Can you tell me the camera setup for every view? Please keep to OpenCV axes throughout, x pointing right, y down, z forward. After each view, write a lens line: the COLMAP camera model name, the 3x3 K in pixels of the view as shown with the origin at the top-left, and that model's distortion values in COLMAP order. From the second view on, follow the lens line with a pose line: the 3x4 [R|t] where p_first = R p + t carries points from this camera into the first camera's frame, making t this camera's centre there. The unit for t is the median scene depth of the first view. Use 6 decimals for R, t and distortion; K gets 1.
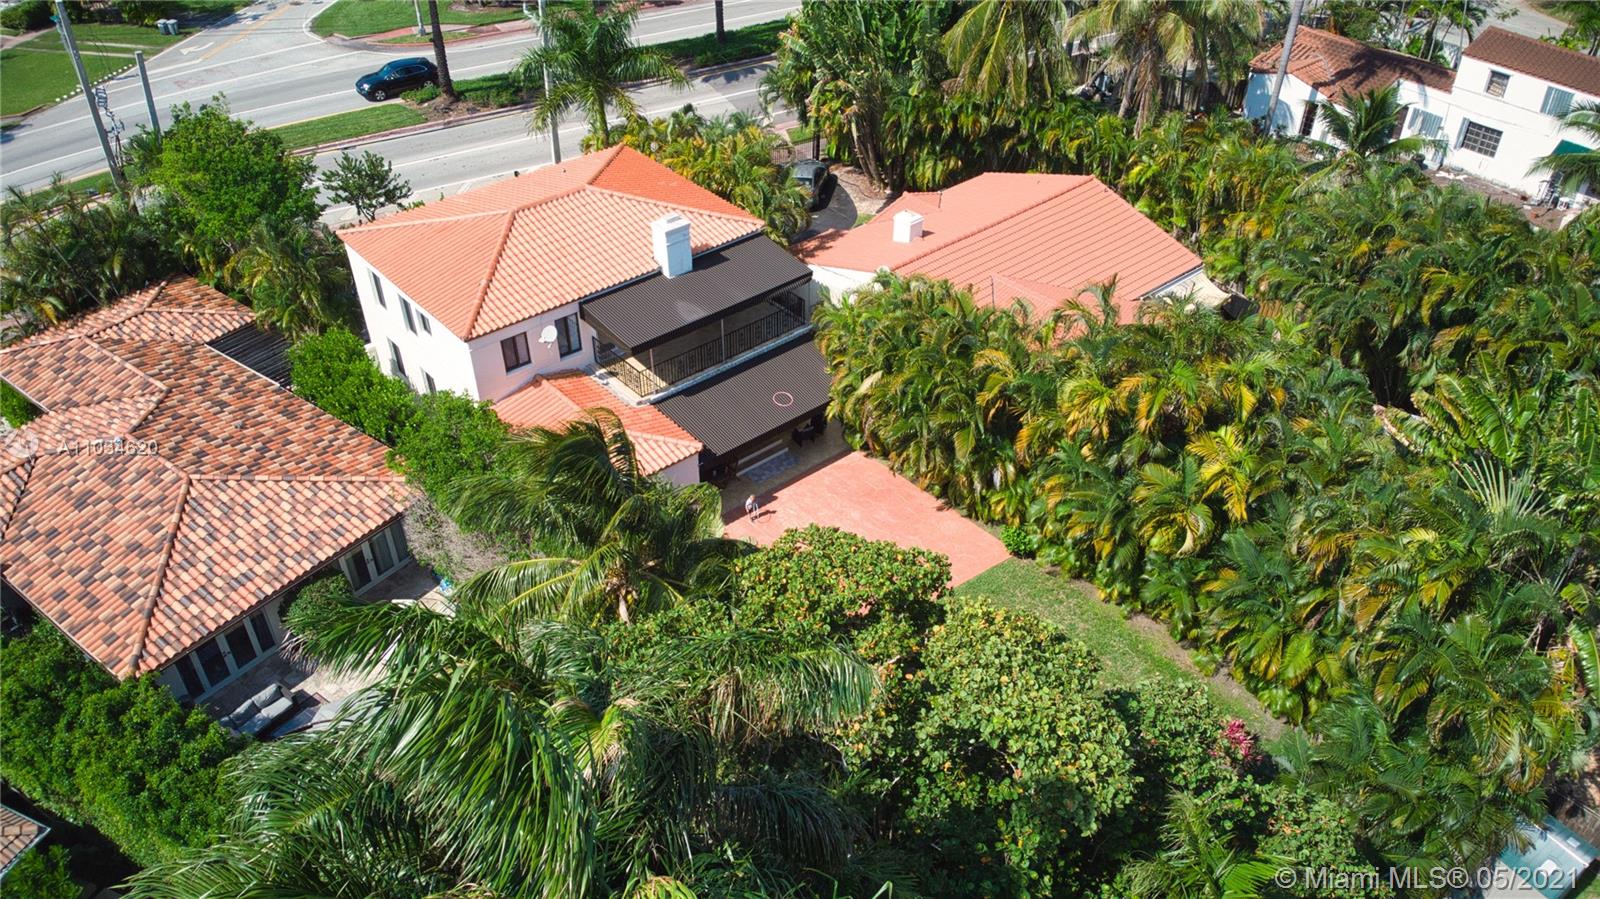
lens RADIAL K [[1163.9, 0, 788.5], [0, 1163.9, 456.1], [0, 0, 1]] dist [0.215608, -0.442690]
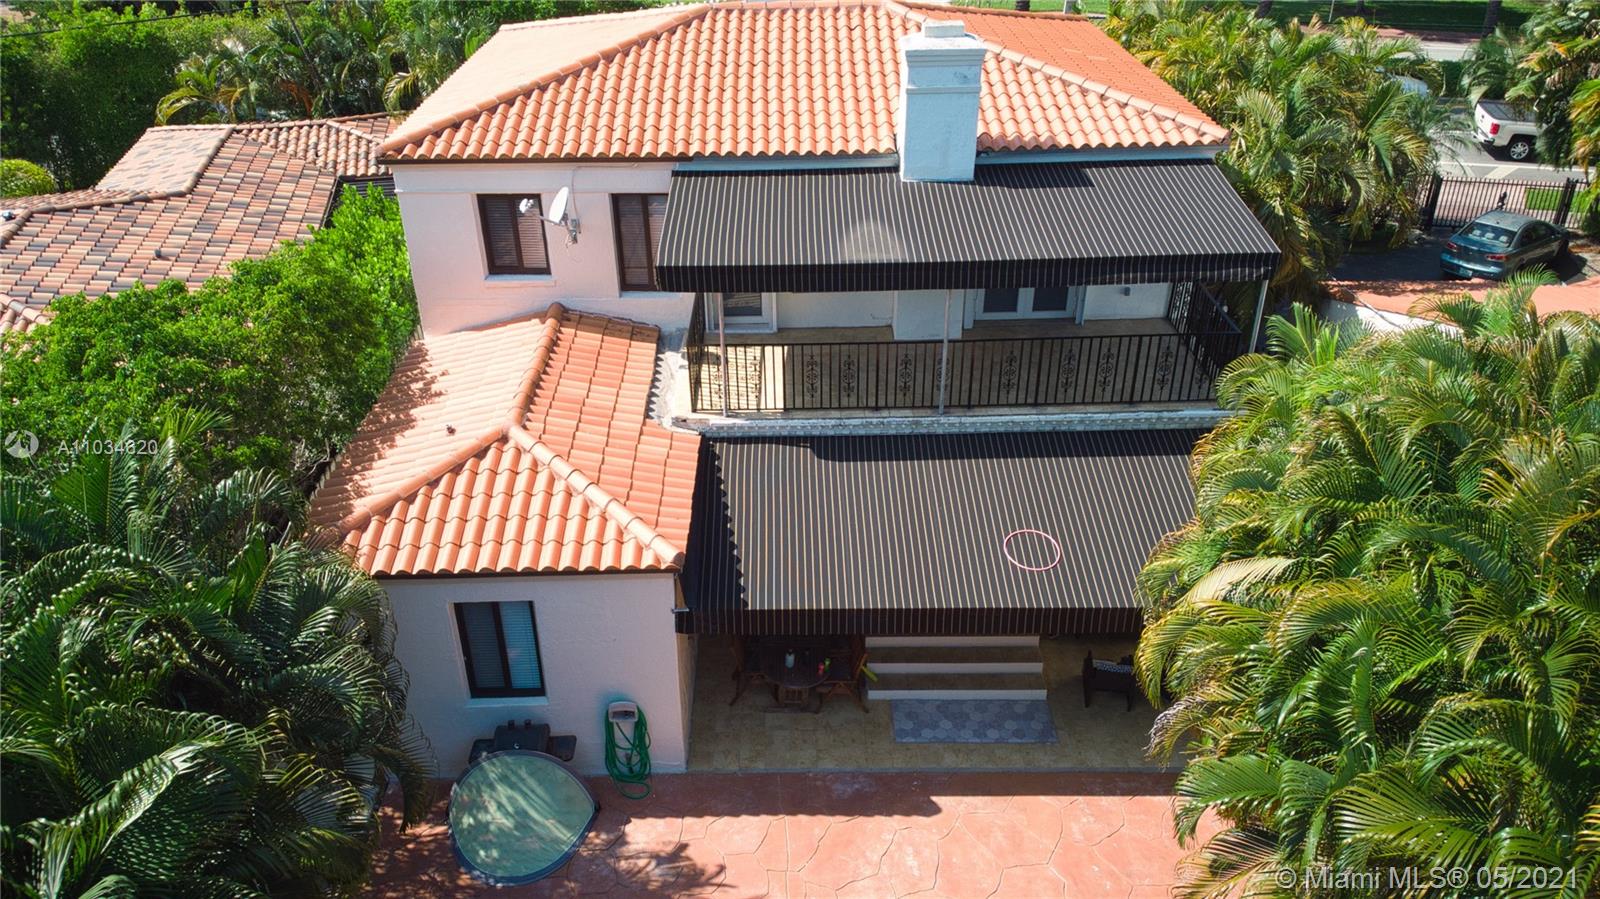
lens RADIAL K [[1163.9, 0, 788.5], [0, 1163.9, 456.1], [0, 0, 1]] dist [0.215608, -0.442690]
pose [[0.767335, 0.314007, -0.559103, 0.128421], [-0.388360, 0.921377, -0.015531, -0.042290], [0.510268, 0.229051, 0.828953, 0.669659]]
